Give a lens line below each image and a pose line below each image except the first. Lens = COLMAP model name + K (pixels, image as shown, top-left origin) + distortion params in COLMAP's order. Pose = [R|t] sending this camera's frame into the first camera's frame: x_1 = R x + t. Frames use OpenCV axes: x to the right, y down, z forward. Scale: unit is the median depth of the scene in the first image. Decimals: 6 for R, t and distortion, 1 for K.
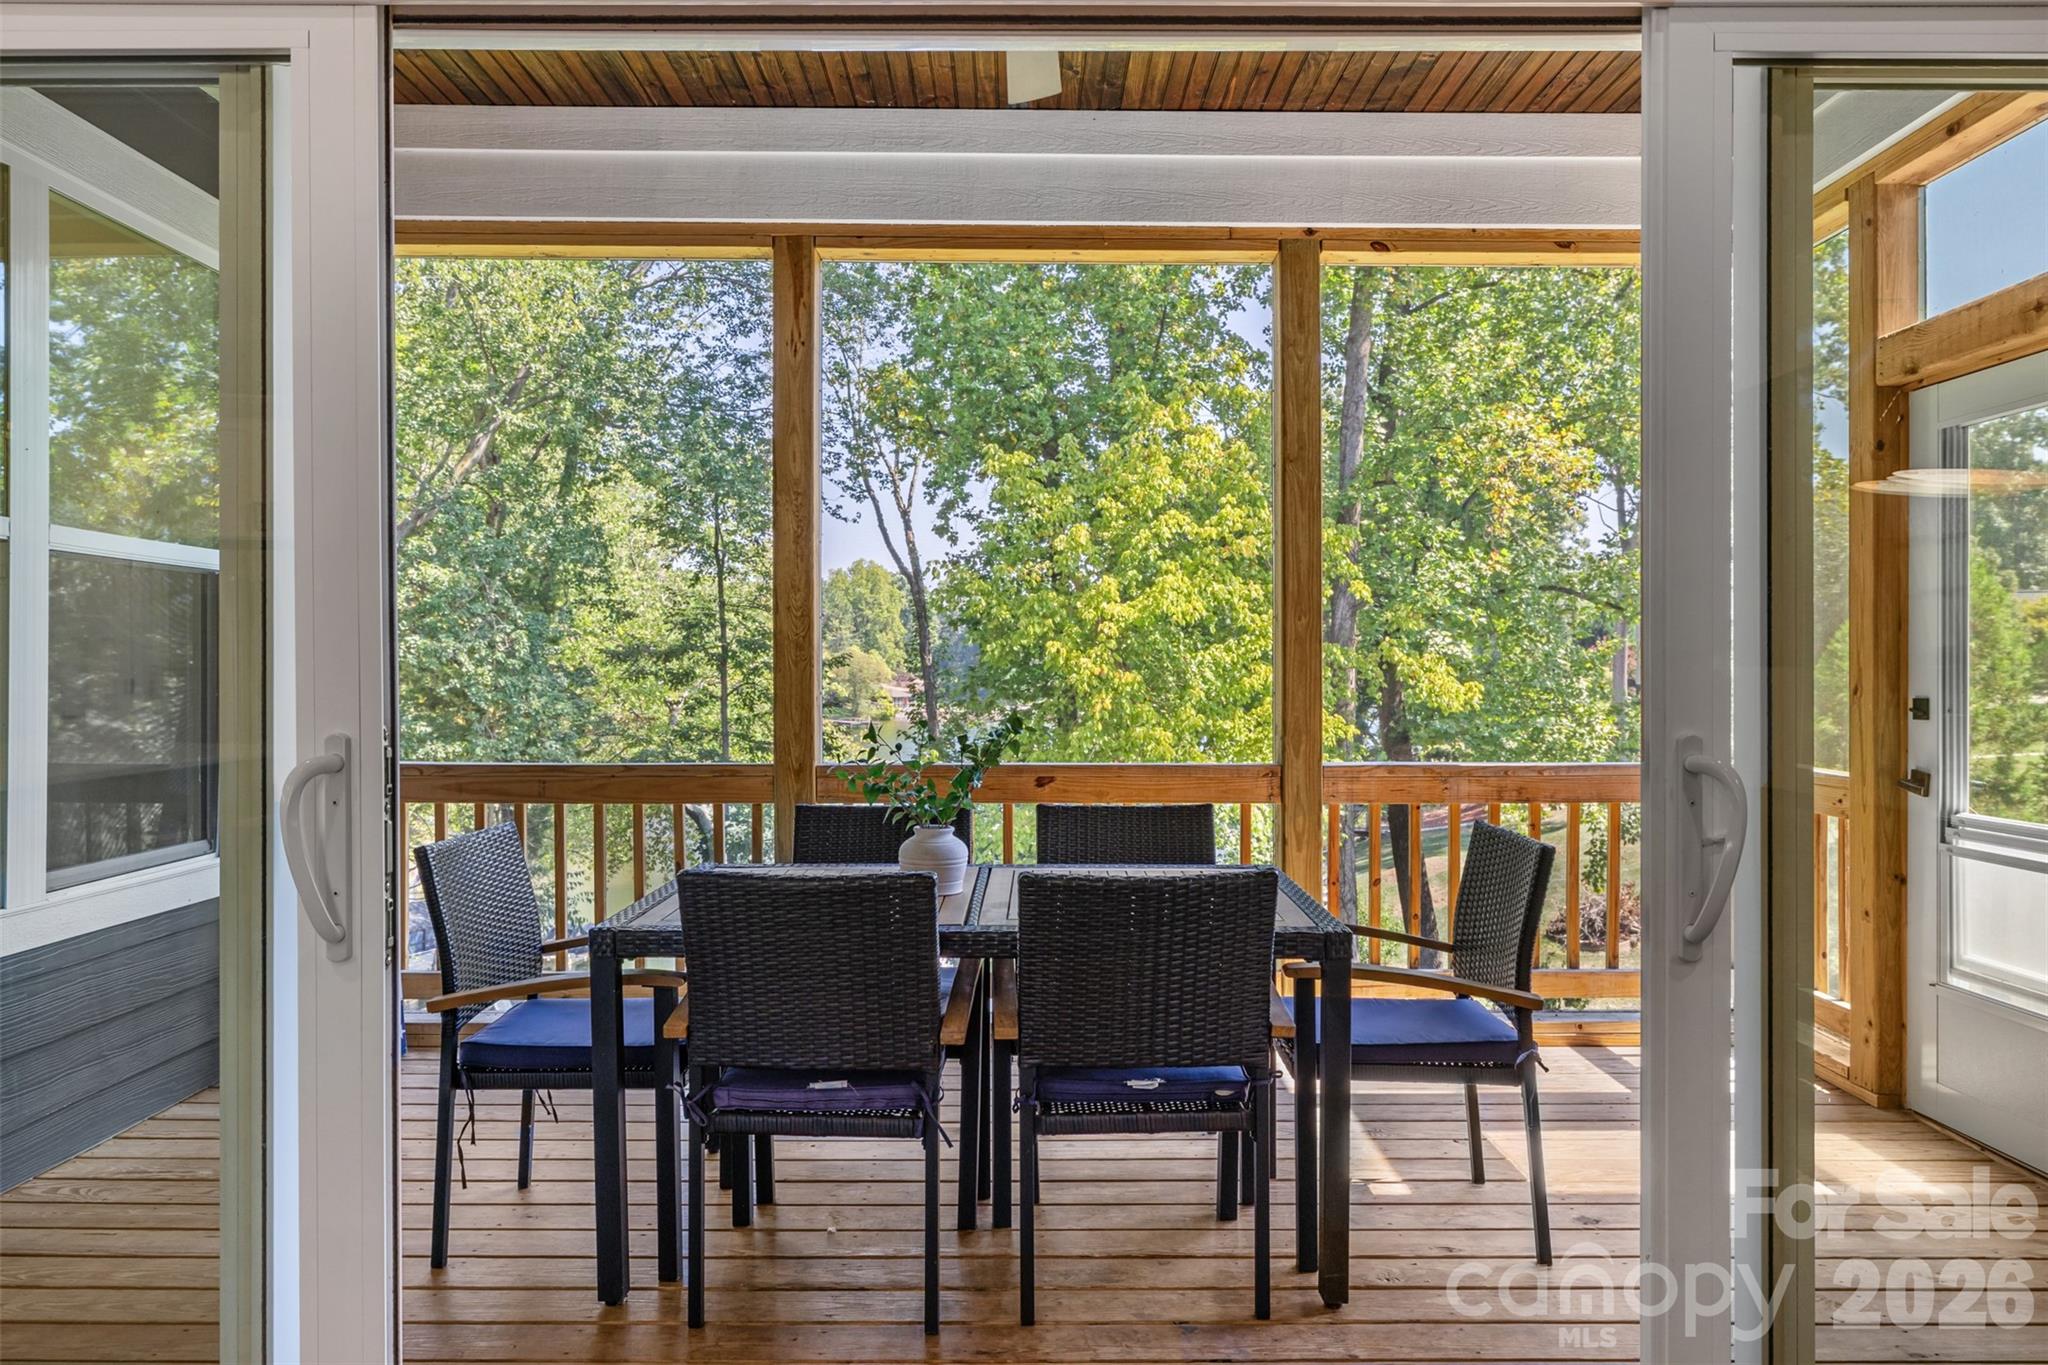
lens RADIAL K [[1380.5, 0, 1024.0], [0, 1380.5, 677.5], [0, 0, 1]] dist [-0.000634, -0.000320]
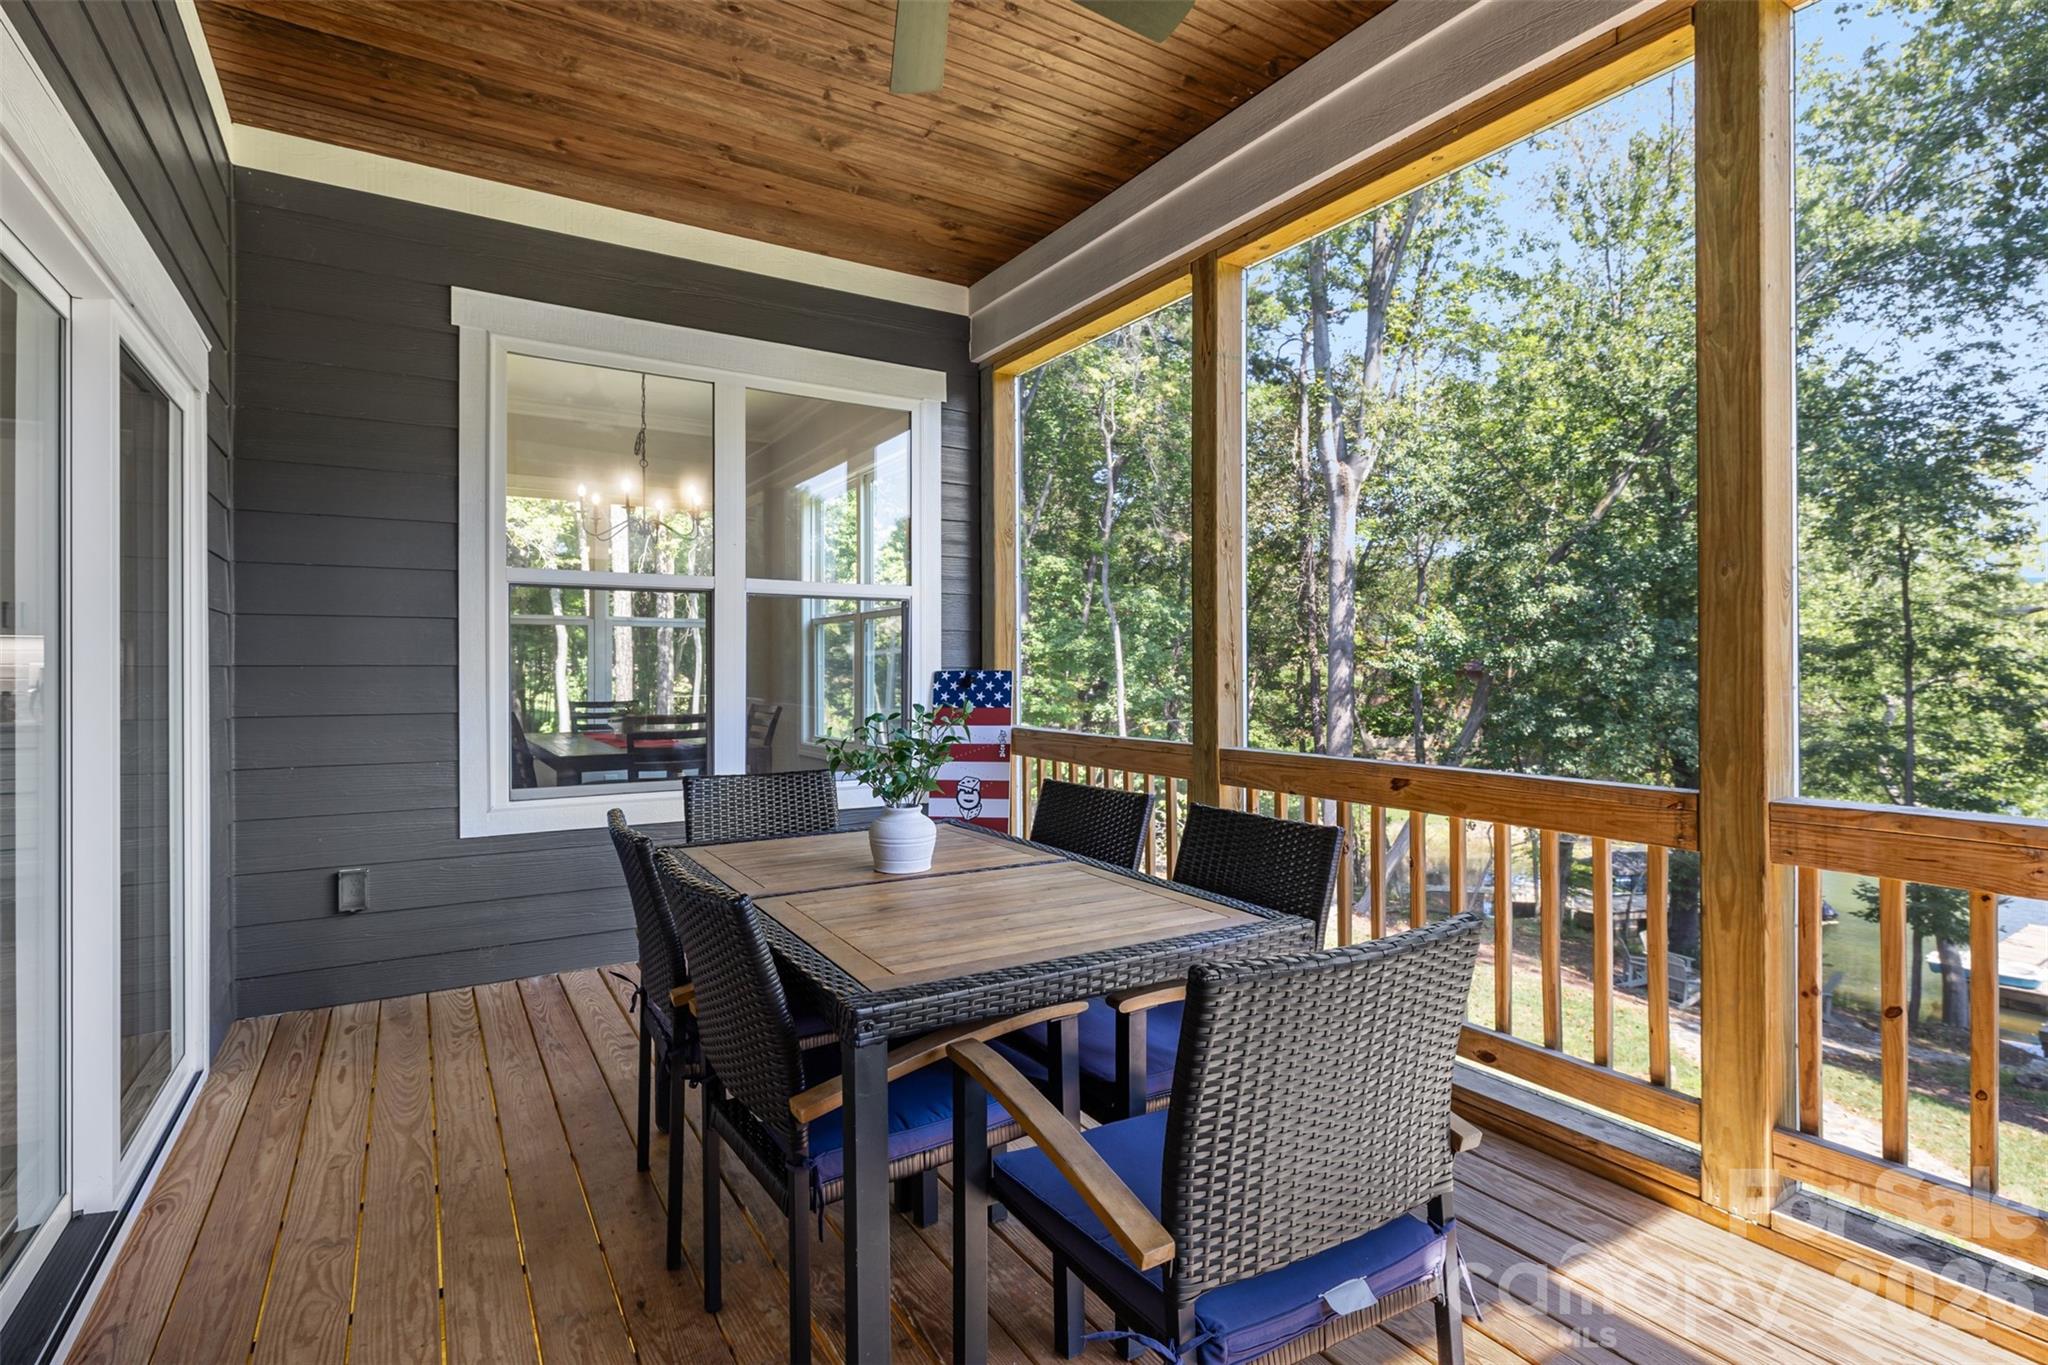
lens RADIAL K [[1002.8, 0, 1026.6], [0, 1002.8, 674.9], [0, 0, 1]] dist [0.000762, 0.000123]
pose [[0.528420, 0.003548, -0.848976, 0.086282], [-0.003929, 0.999991, 0.001734, 0.001315], [0.848974, 0.002419, 0.528429, 0.095031]]
